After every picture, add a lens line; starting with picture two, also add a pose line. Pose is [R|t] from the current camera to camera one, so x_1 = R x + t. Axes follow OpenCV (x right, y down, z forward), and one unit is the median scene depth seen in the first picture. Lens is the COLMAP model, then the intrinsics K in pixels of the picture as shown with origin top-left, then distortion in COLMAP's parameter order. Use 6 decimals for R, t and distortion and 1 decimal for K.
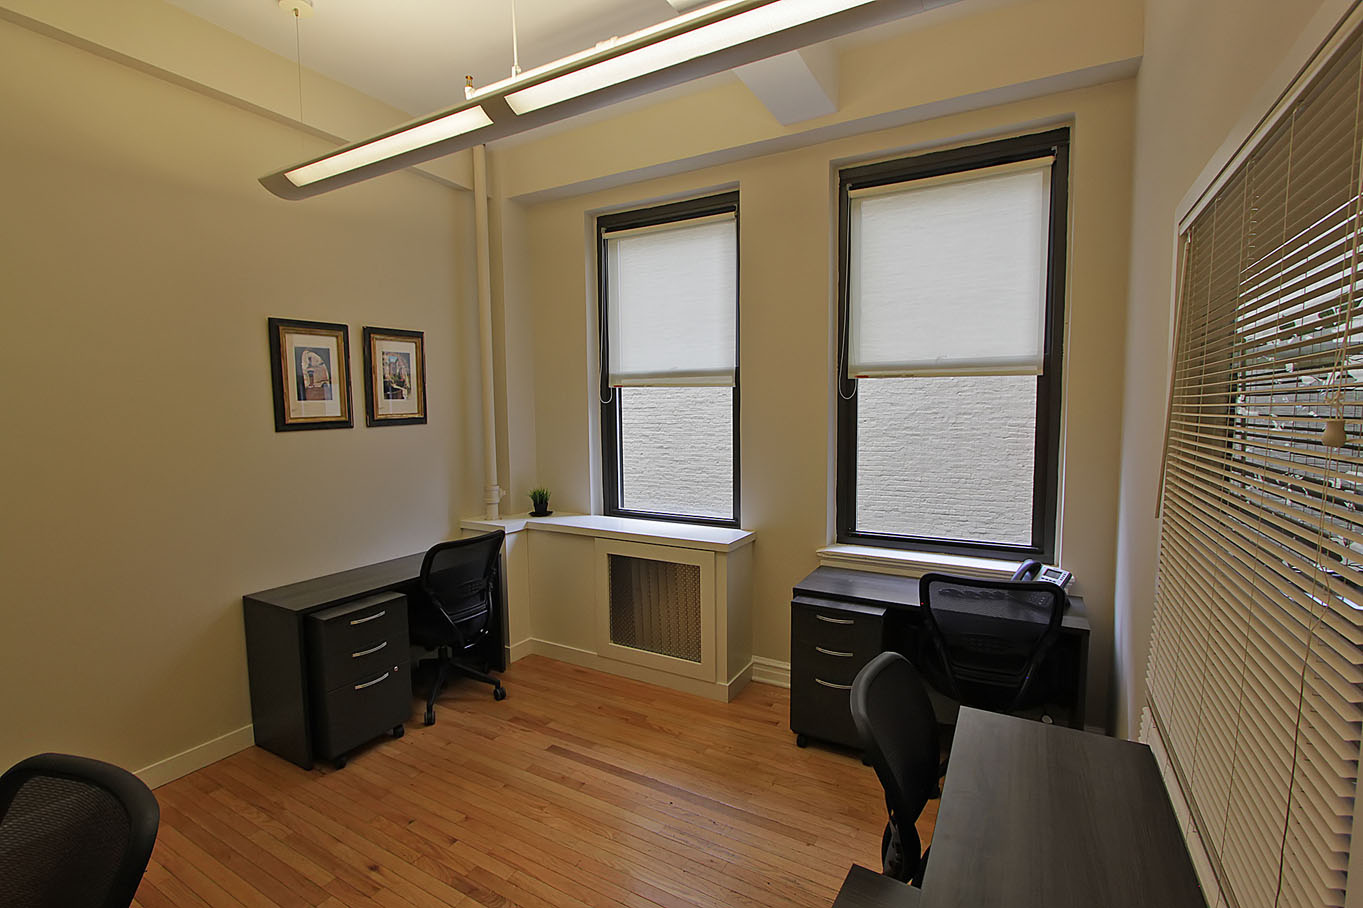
lens RADIAL K [[622.1, 0, 679.7], [0, 622.1, 458.5], [0, 0, 1]] dist [-0.011704, 0.000437]
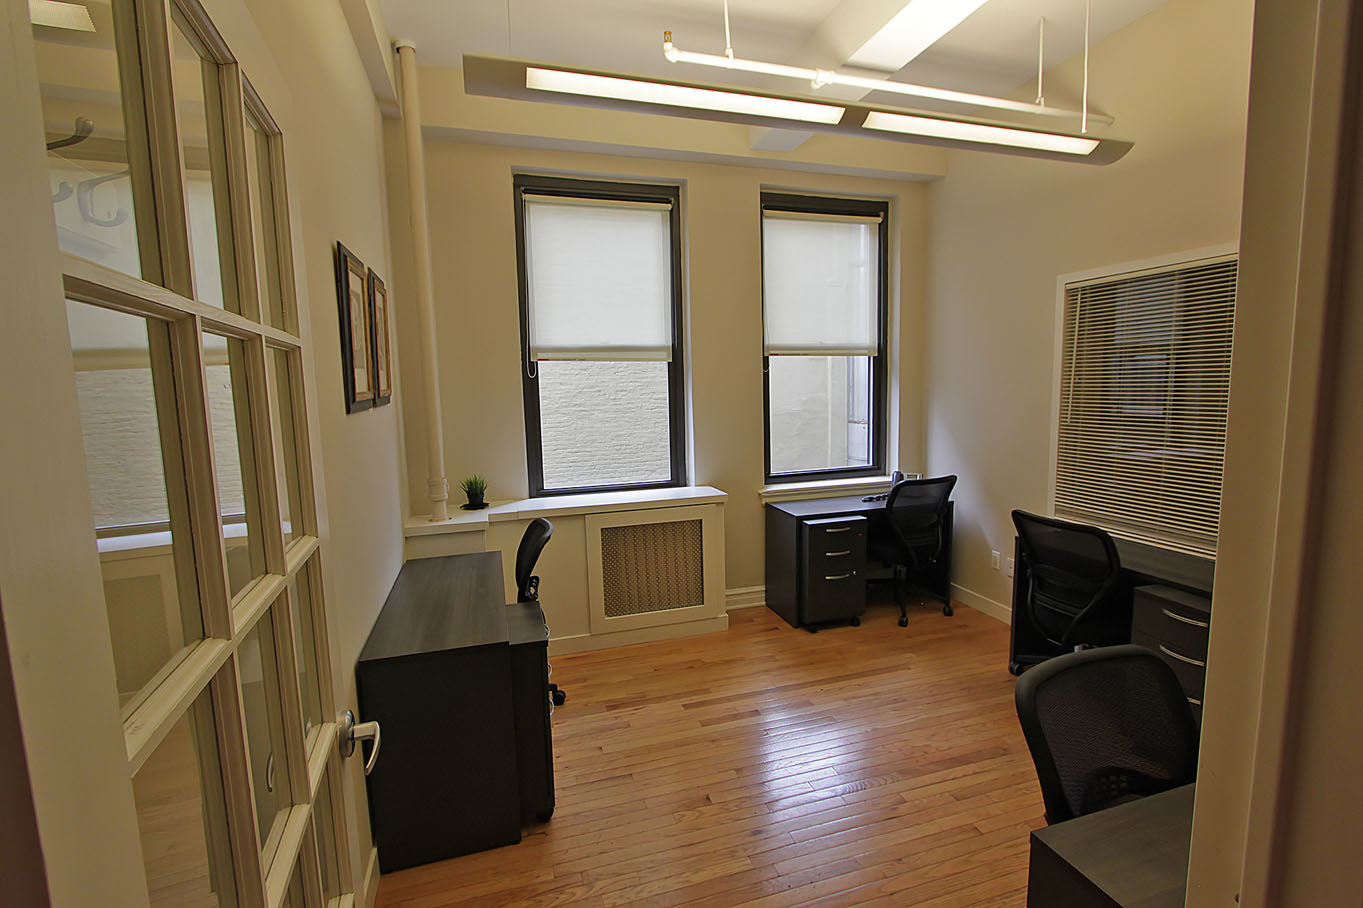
lens RADIAL K [[622.1, 0, 680.0], [0, 622.1, 454.1], [0, 0, 1]] dist [-0.011704, 0.000437]
pose [[0.681191, -0.090881, 0.726443, -0.743402], [0.080245, 0.995555, 0.049301, -0.003406], [-0.727695, 0.024710, 0.685456, 0.230221]]
